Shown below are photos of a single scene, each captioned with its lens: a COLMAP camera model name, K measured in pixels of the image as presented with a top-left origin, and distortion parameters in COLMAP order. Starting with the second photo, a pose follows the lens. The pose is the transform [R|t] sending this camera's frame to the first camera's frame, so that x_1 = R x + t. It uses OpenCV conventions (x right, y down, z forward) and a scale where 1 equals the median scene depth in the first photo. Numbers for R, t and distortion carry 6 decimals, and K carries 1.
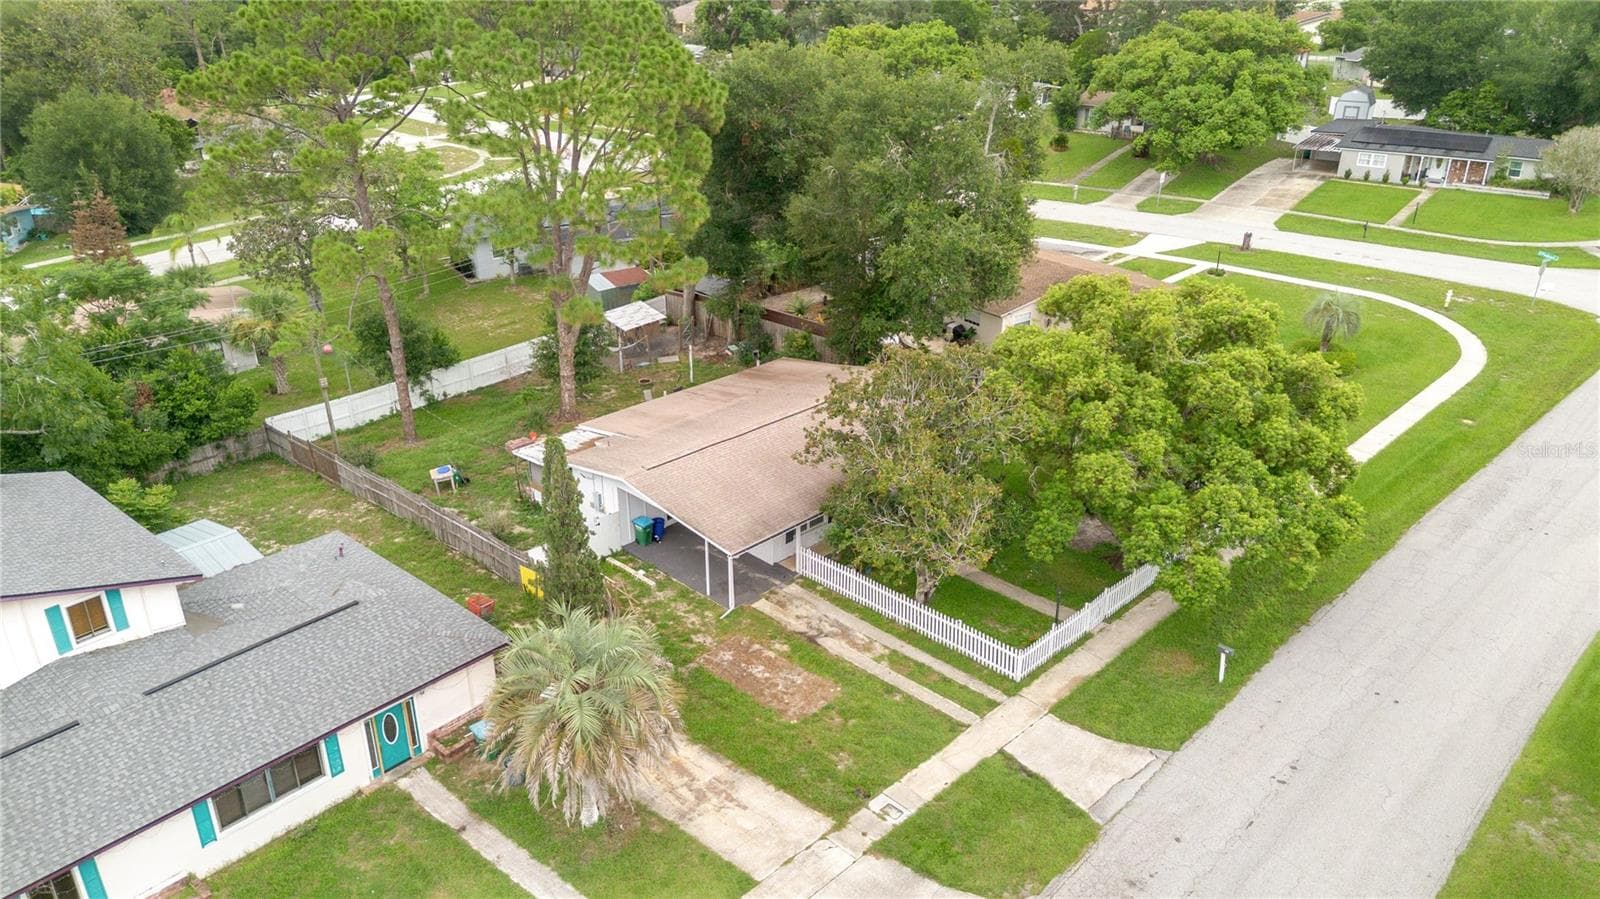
lens RADIAL K [[1123.4, 0, 804.0], [0, 1123.4, 445.7], [0, 0, 1]] dist [0.057953, -0.054523]
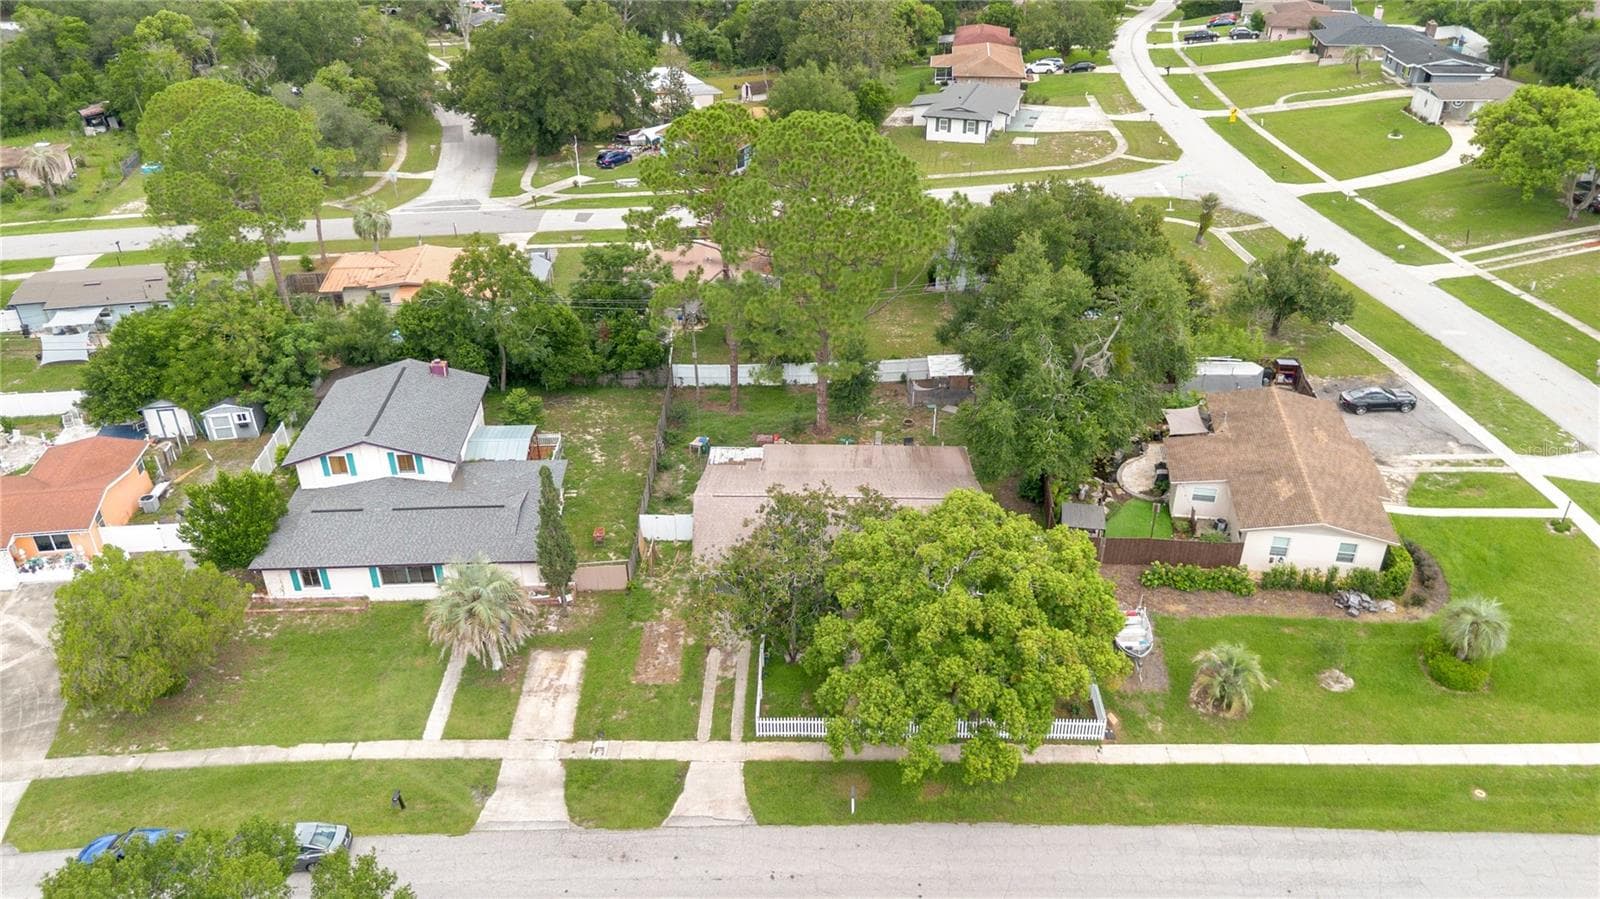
lens RADIAL K [[1146.4, 0, 812.9], [0, 1146.4, 452.8], [0, 0, 1]] dist [0.058455, -0.059819]
pose [[0.694298, 0.365382, -0.620038, 0.926741], [-0.295145, 0.930313, 0.217730, -0.426759], [0.656384, 0.031832, 0.753755, -0.065602]]
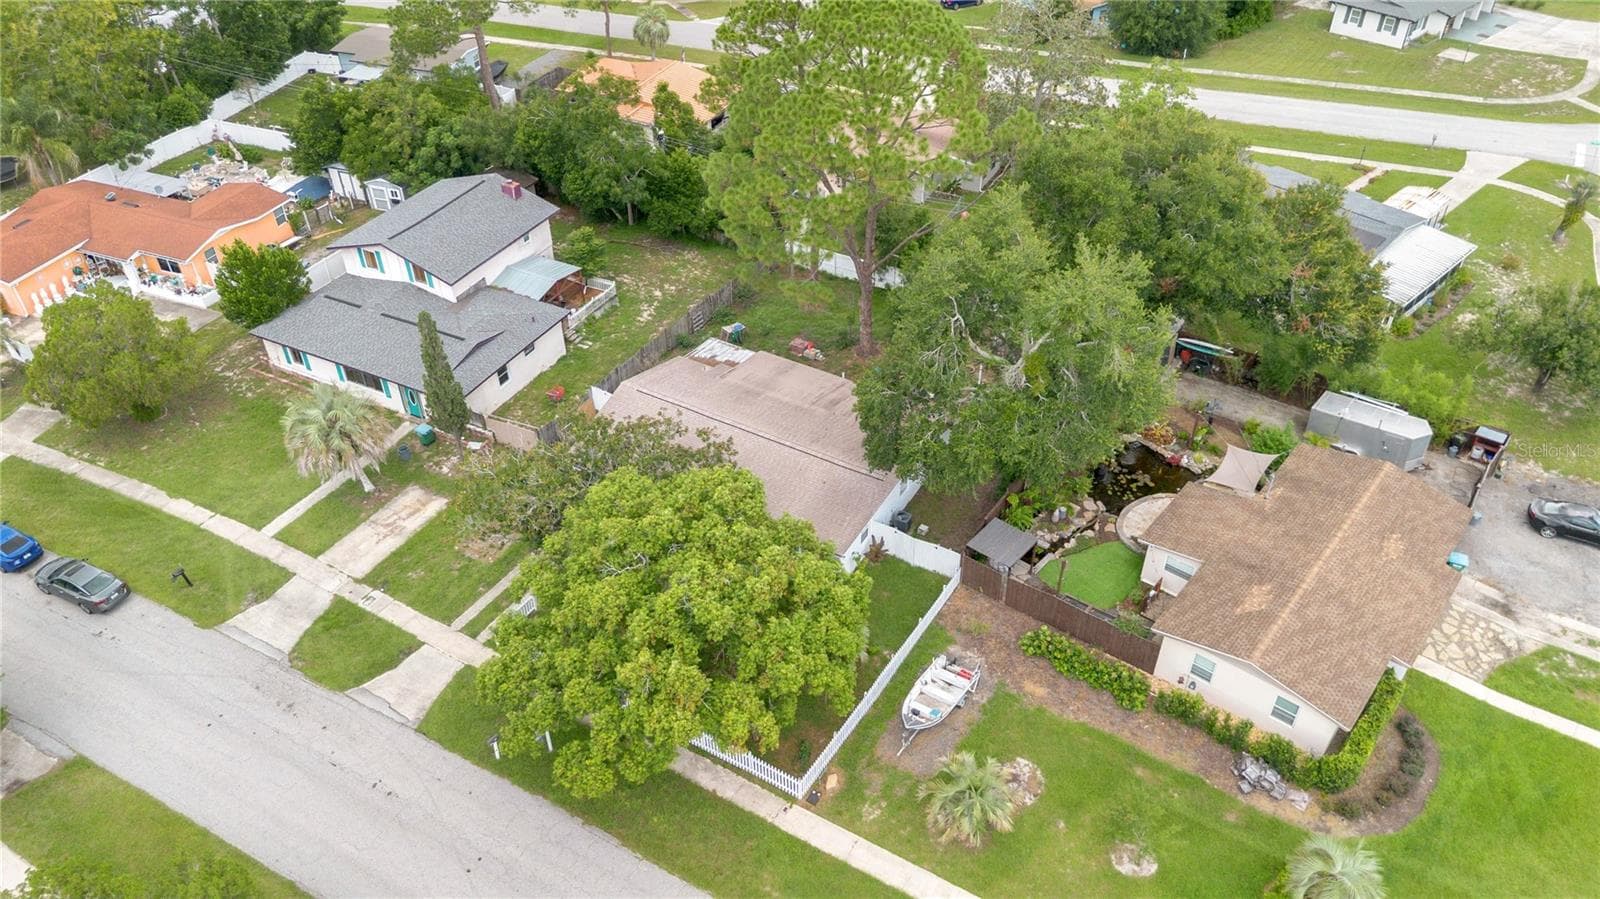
lens RADIAL K [[1146.4, 0, 812.9], [0, 1146.4, 452.8], [0, 0, 1]] dist [0.058455, -0.059819]
pose [[0.245972, 0.602582, -0.759205, 1.106783], [-0.395293, 0.777536, 0.489062, -0.744003], [0.885009, 0.179813, 0.429448, 0.630591]]
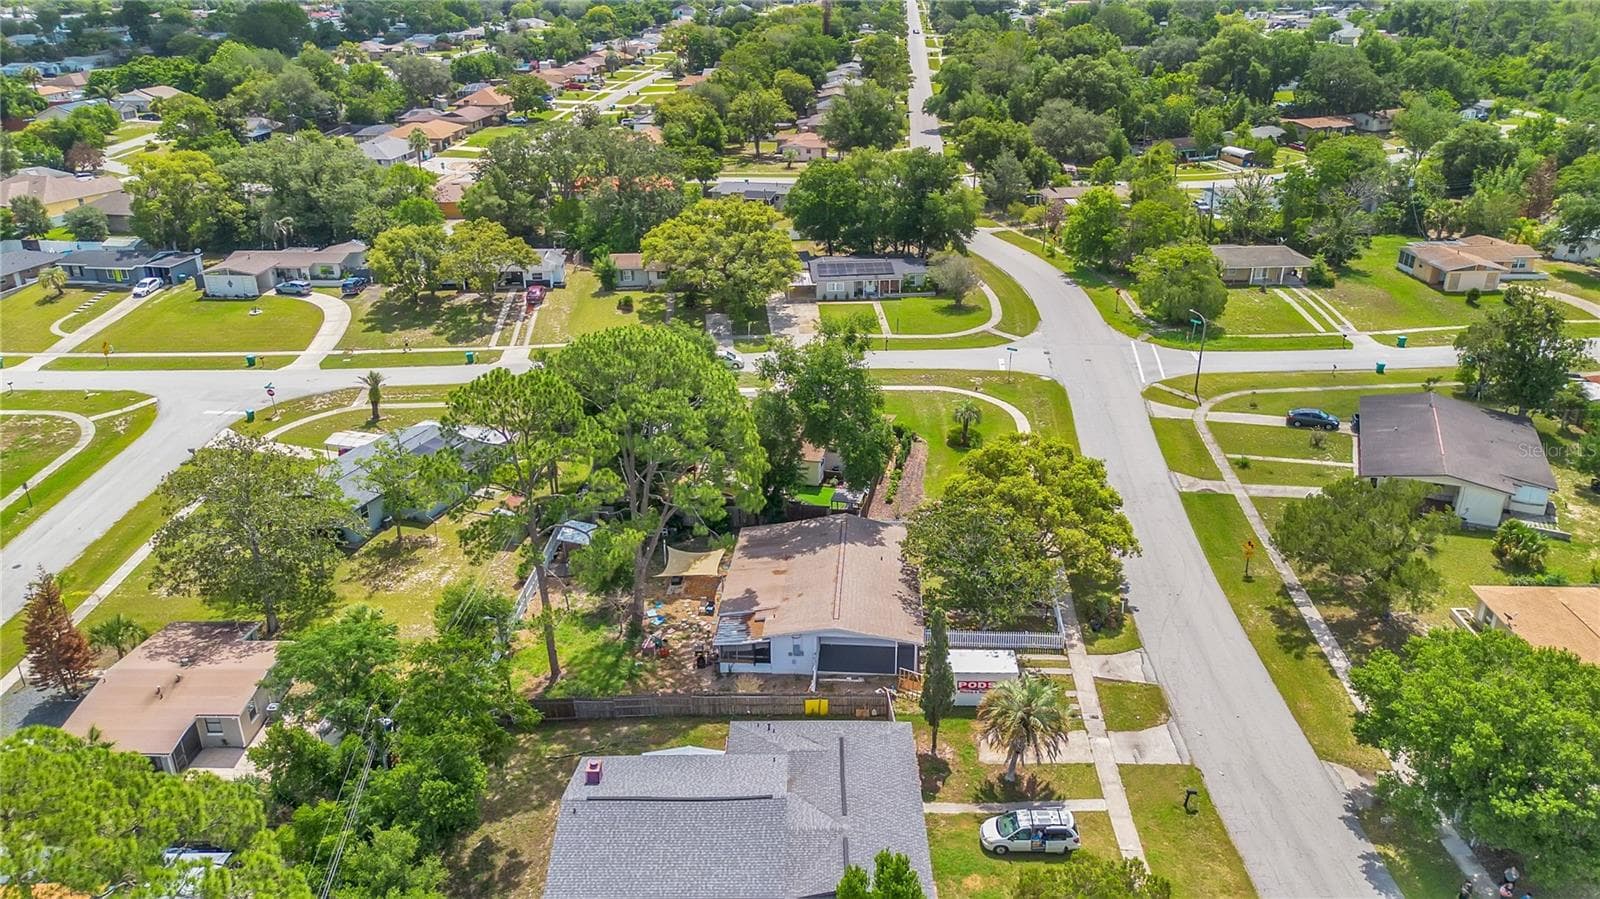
lens RADIAL K [[1146.4, 0, 812.9], [0, 1146.4, 452.8], [0, 0, 1]] dist [0.058455, -0.059819]
pose [[0.746714, -0.261472, 0.611597, -1.229668], [0.275168, 0.958556, 0.073845, -0.378925], [-0.605559, 0.113151, 0.787715, -0.387751]]
